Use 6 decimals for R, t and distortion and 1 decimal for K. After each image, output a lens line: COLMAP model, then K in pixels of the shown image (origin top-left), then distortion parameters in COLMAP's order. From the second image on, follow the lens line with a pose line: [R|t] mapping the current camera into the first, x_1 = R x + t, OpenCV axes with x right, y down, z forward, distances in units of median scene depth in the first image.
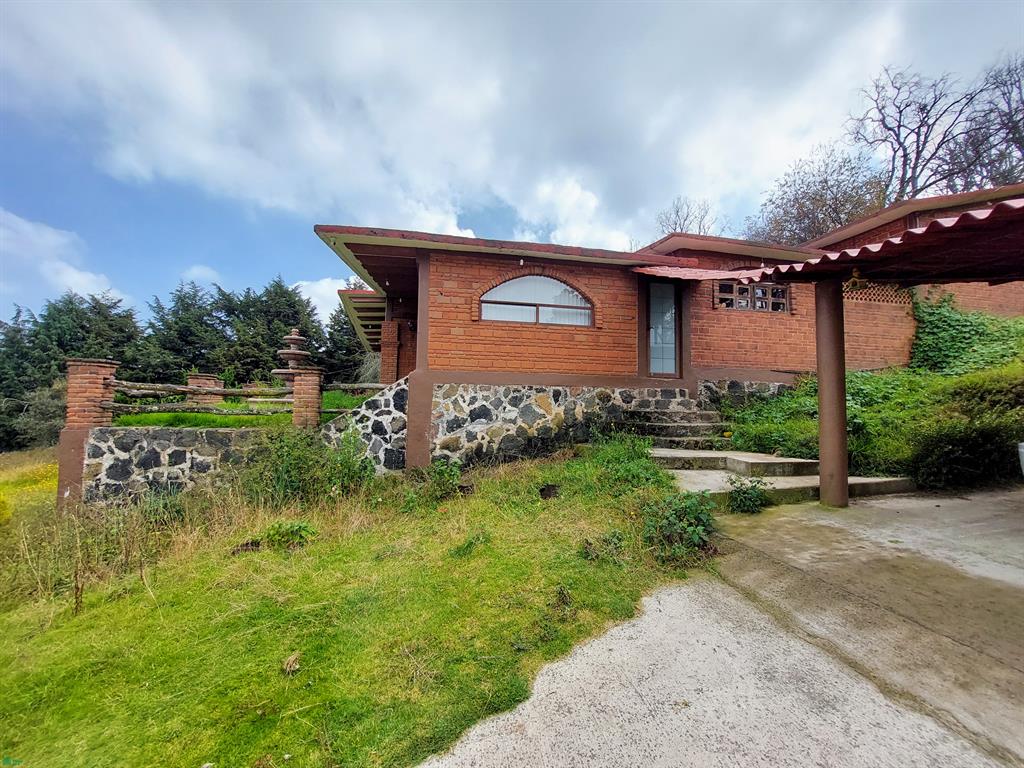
lens RADIAL K [[414.4, 0, 510.1], [0, 414.4, 380.4], [0, 0, 1]] dist [-0.016225, -0.000931]
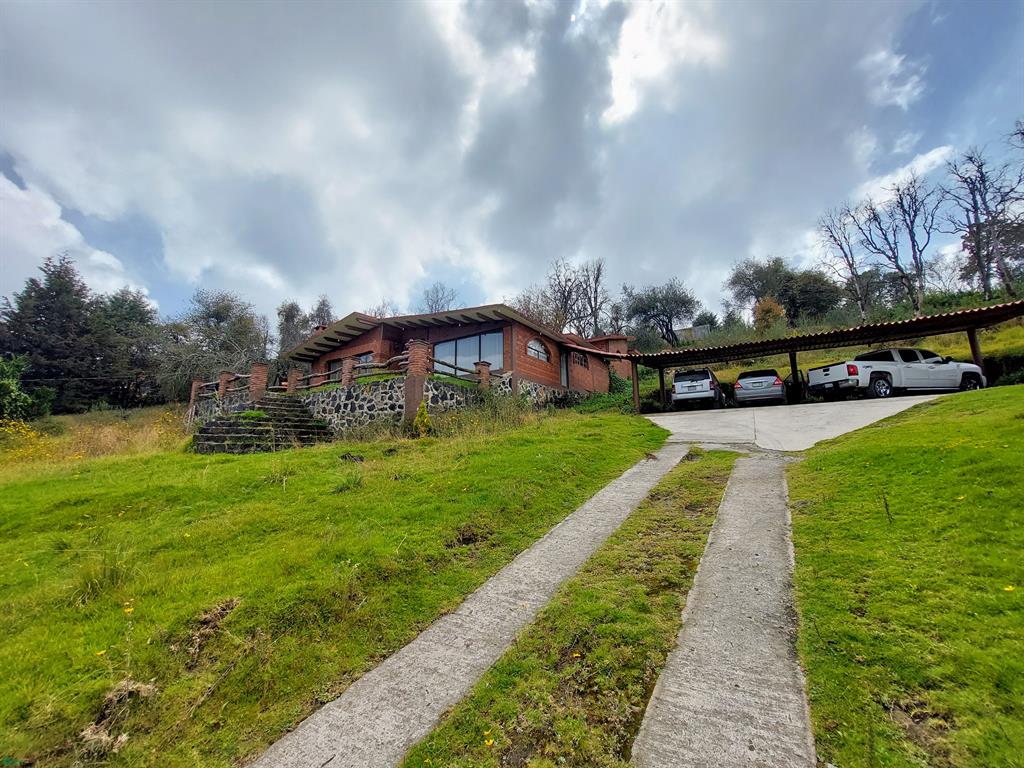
lens RADIAL K [[414.4, 0, 510.1], [0, 414.4, 383.5], [0, 0, 1]] dist [-0.016225, -0.000931]
pose [[0.698291, 0.102228, 0.708477, -2.082002], [0.007404, 0.988665, -0.149955, 0.436206], [-0.715776, 0.109958, 0.689619, -0.636358]]
